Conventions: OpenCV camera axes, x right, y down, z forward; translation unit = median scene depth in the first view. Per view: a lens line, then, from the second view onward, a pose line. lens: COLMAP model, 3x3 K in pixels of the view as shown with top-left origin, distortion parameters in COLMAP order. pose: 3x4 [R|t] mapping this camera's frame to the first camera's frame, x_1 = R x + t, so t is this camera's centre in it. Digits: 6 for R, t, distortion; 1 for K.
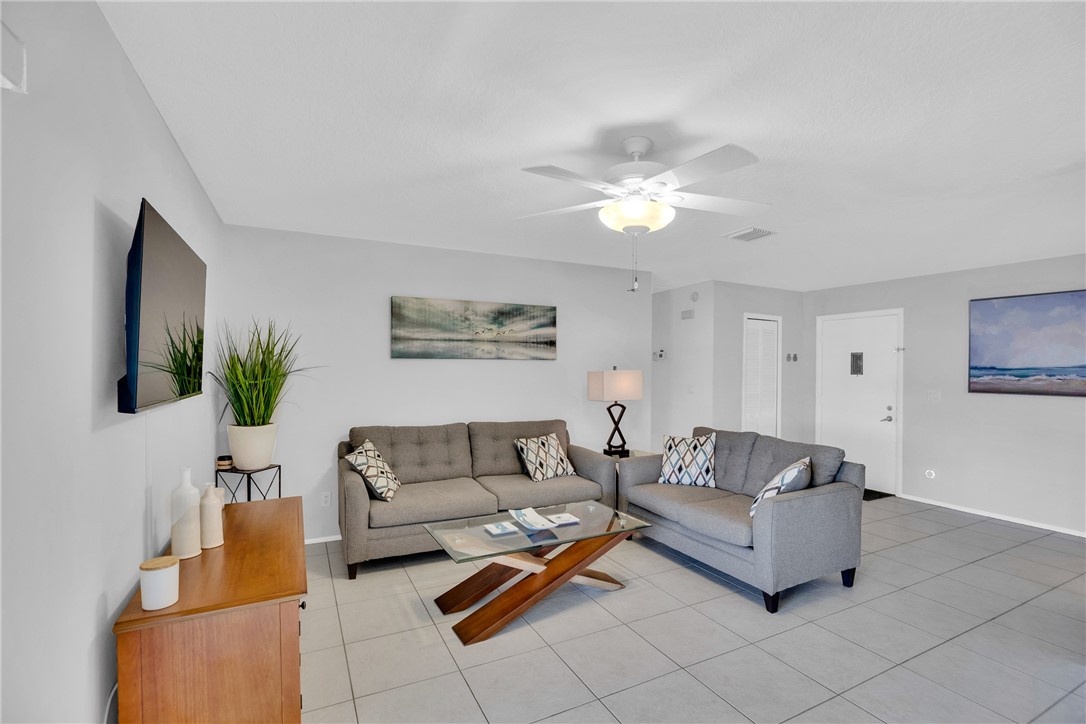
lens RADIAL K [[499.5, 0, 552.9], [0, 499.5, 370.0], [0, 0, 1]] dist [-0.047221, 0.014942]
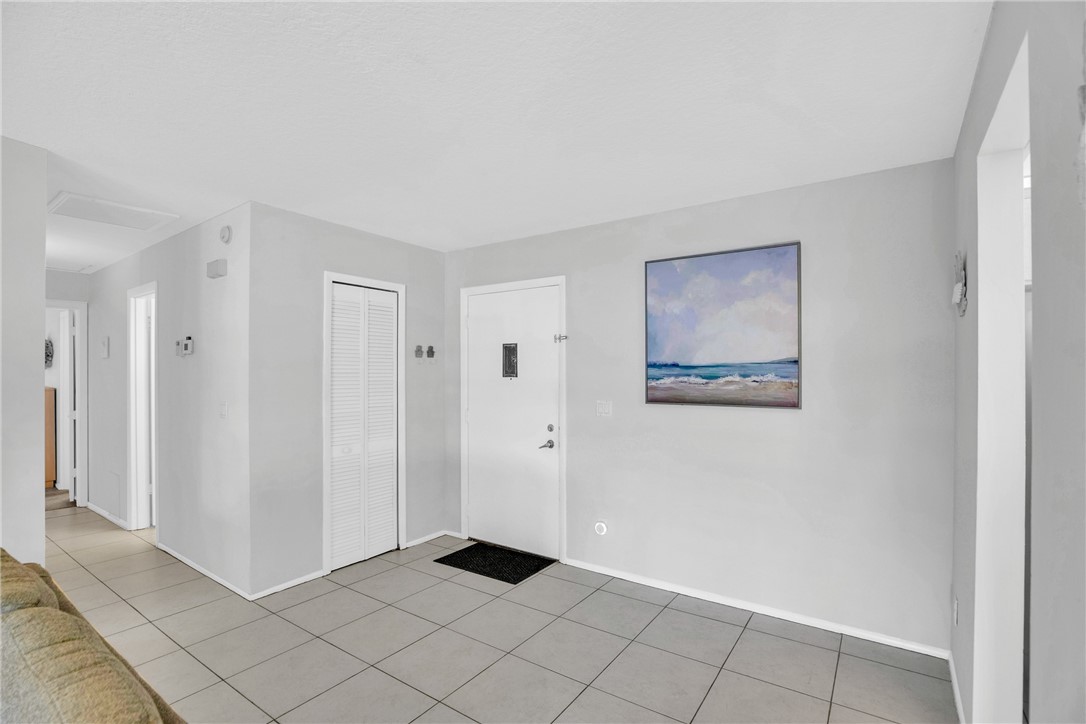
lens RADIAL K [[499.5, 0, 552.9], [0, 499.5, 370.0], [0, 0, 1]] dist [-0.047221, 0.014942]
pose [[0.877651, -0.009032, 0.479215, 0.455878], [0.010533, 0.999944, -0.000444, 0.001017], [-0.479184, 0.005437, 0.877697, 0.506823]]
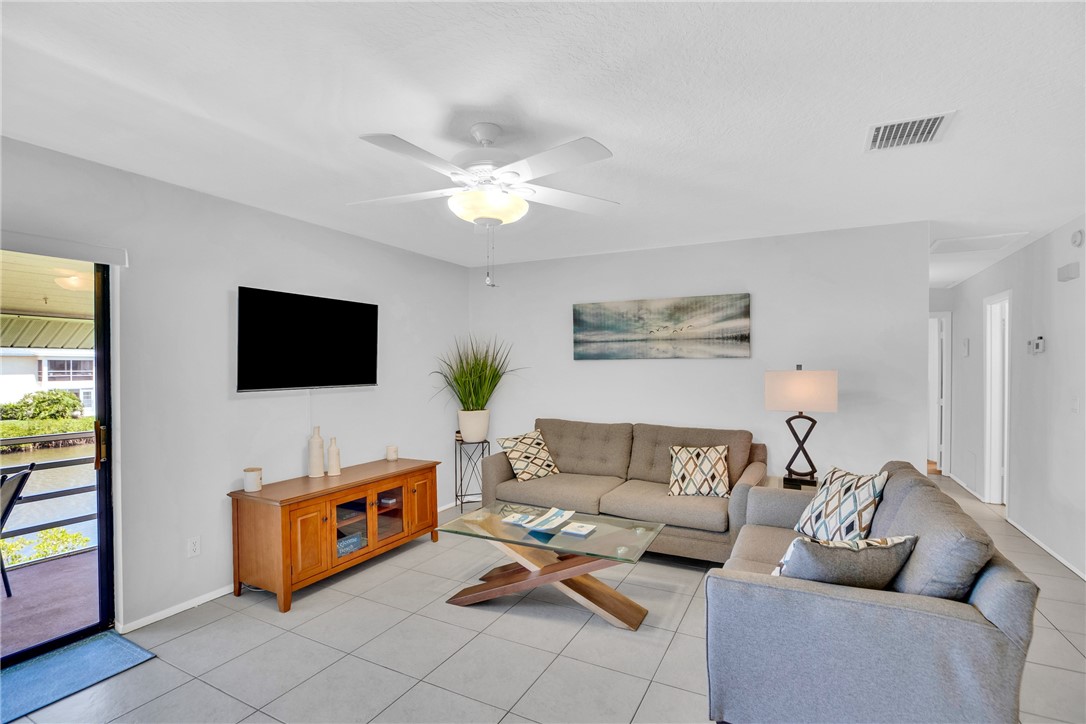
lens RADIAL K [[499.5, 0, 552.9], [0, 499.5, 370.0], [0, 0, 1]] dist [-0.047221, 0.014942]
pose [[0.585516, -0.003381, -0.810654, 0.506821], [0.001301, 0.999994, -0.003232, 0.002260], [0.810660, 0.000838, 0.585517, 0.275811]]
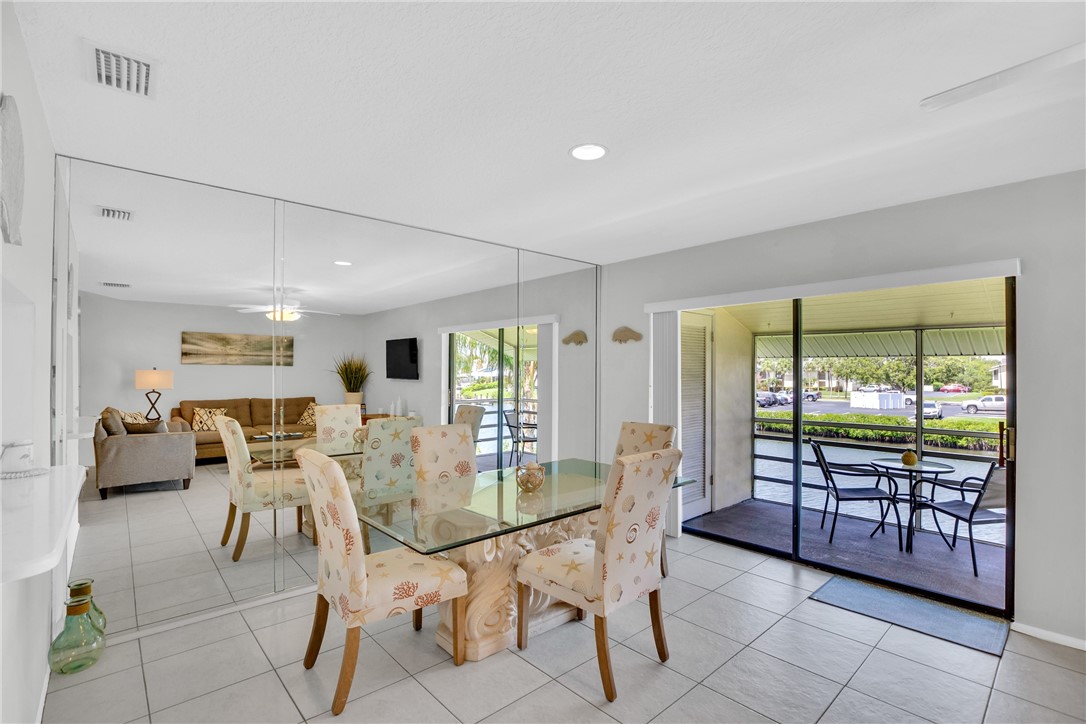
lens RADIAL K [[499.5, 0, 552.9], [0, 499.5, 370.0], [0, 0, 1]] dist [-0.047221, 0.014942]
pose [[-0.963412, -0.011437, -0.267780, 0.451535], [-0.011151, 0.999934, -0.002588, 0.001410], [0.267792, 0.000493, -0.963477, 0.608225]]
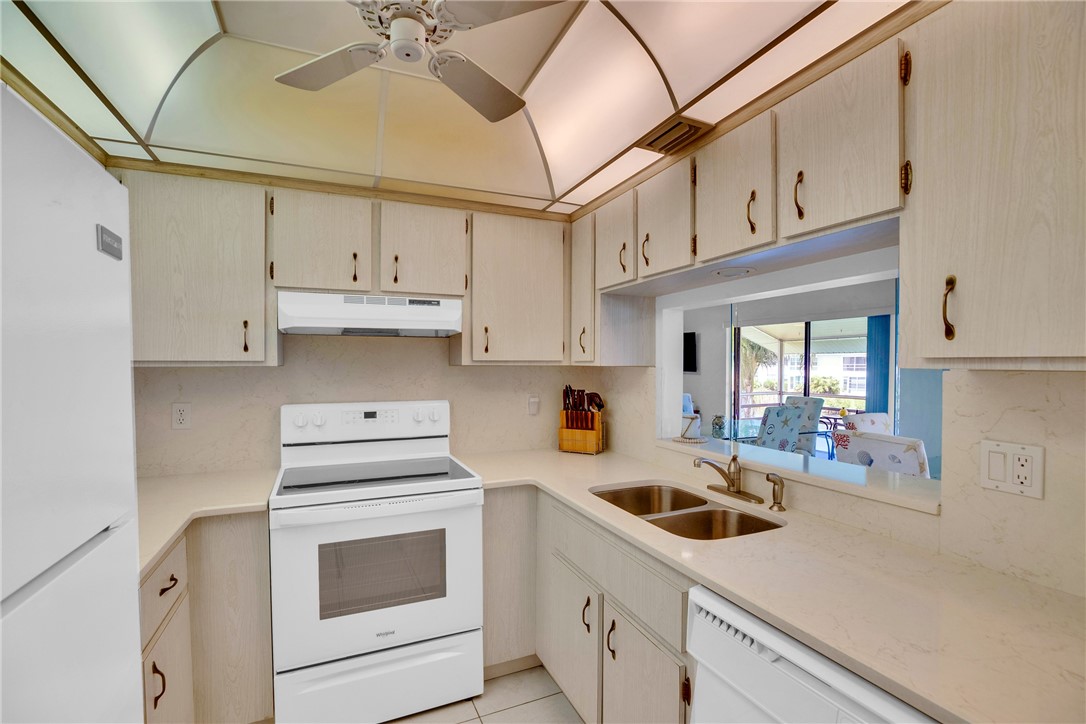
lens RADIAL K [[499.5, 0, 552.9], [0, 499.5, 370.0], [0, 0, 1]] dist [-0.047221, 0.014942]
pose [[-0.998842, -0.011131, 0.046813, 0.867224], [-0.010474, 0.999844, 0.014254, 0.007441], [-0.046964, 0.013747, -0.998802, 0.653875]]
